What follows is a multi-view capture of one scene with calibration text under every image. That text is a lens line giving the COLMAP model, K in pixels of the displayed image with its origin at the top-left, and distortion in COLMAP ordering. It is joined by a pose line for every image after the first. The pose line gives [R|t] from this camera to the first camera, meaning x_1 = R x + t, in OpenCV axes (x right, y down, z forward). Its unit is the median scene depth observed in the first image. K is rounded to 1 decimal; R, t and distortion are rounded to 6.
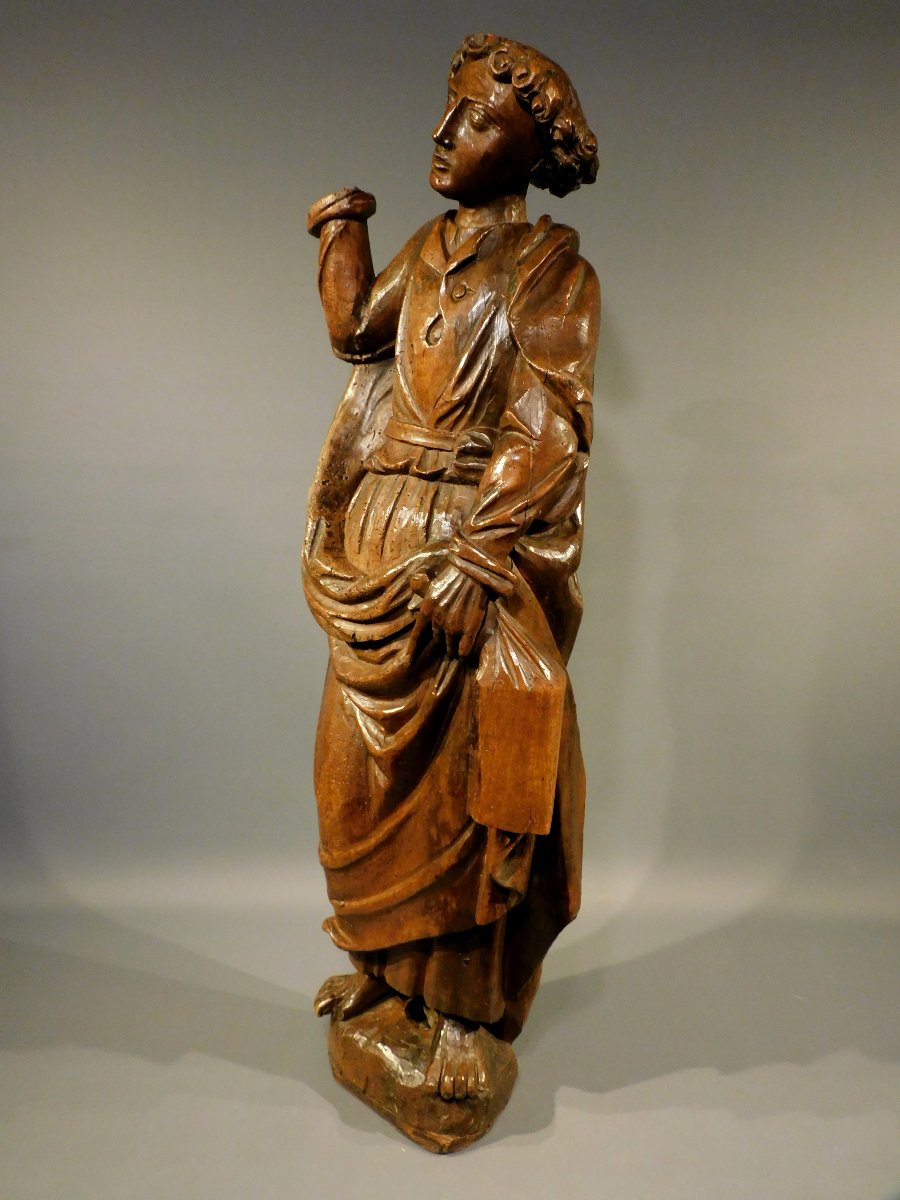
lens RADIAL K [[848.5, 0, 450.0], [0, 848.5, 600.0], [0, 0, 1]] dist [0.004588, 0.000385]
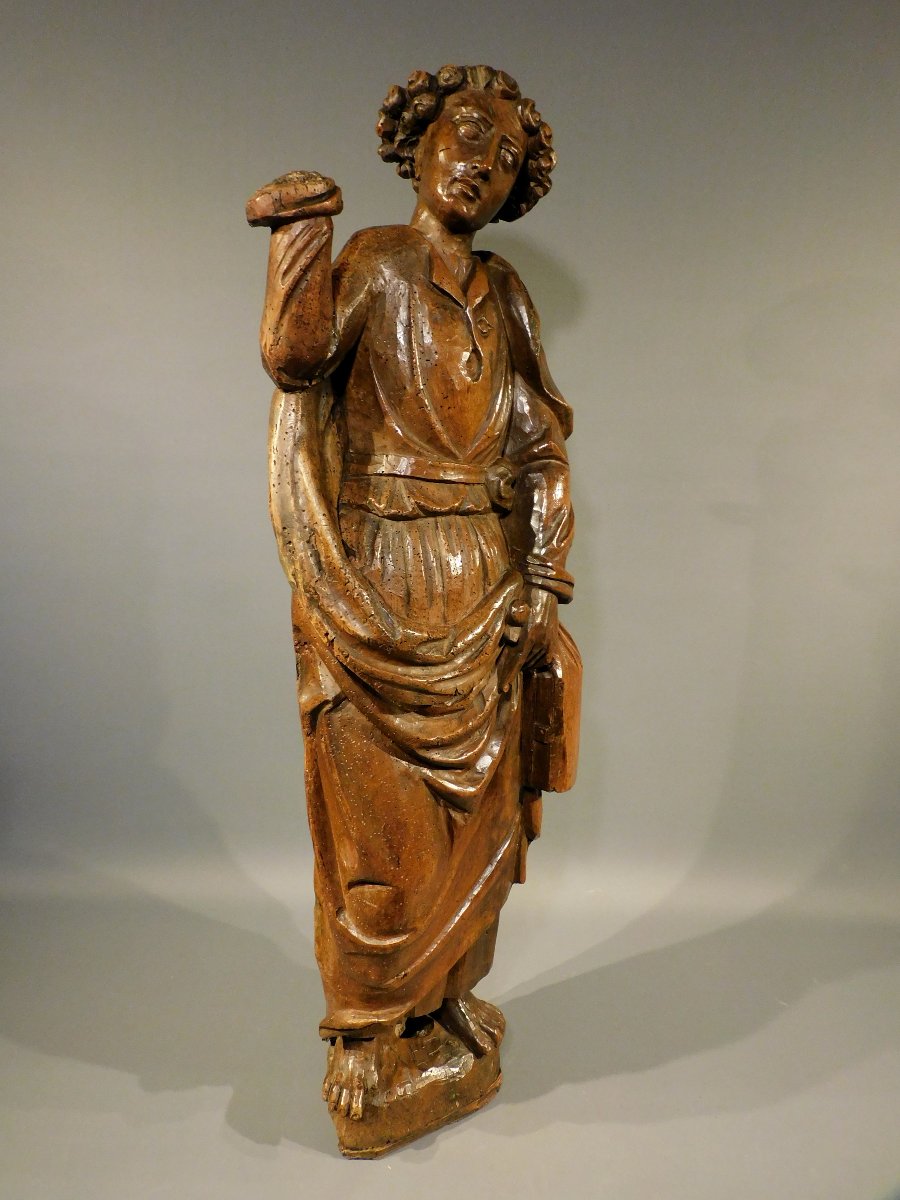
lens RADIAL K [[844.1, 0, 450.0], [0, 844.1, 600.0], [0, 0, 1]] dist [-0.002422, -0.002589]
pose [[0.332819, -0.291260, 0.896883, -0.960179], [0.178201, 0.953394, 0.243484, -0.295195], [-0.926000, 0.078789, 0.369210, 0.670658]]
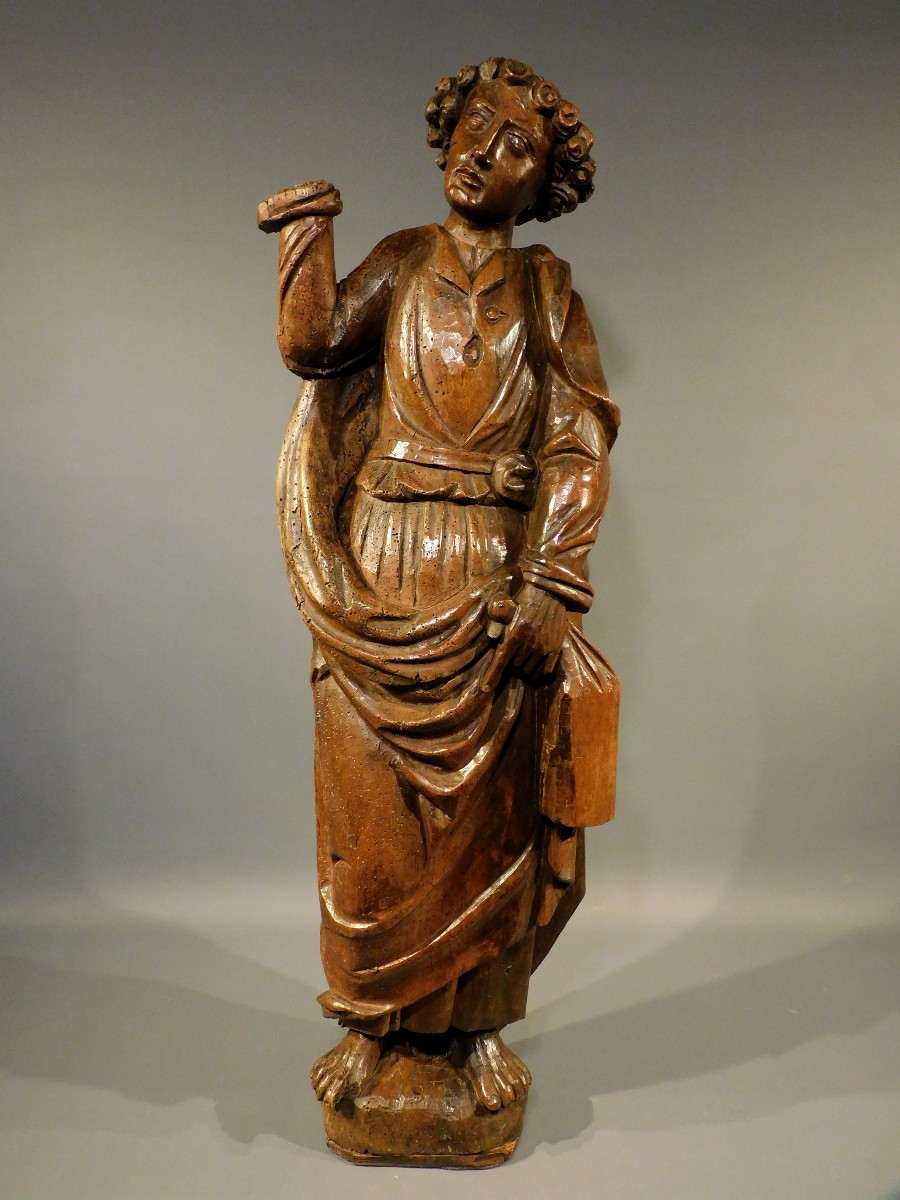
lens RADIAL K [[845.0, 0, 450.0], [0, 845.0, 600.0], [0, 0, 1]] dist [0.001098, 0.001003]
pose [[0.771988, -0.146434, 0.618540, -0.665754], [0.134964, 0.988676, 0.065613, -0.100170], [-0.621143, 0.032828, 0.783009, 0.258657]]
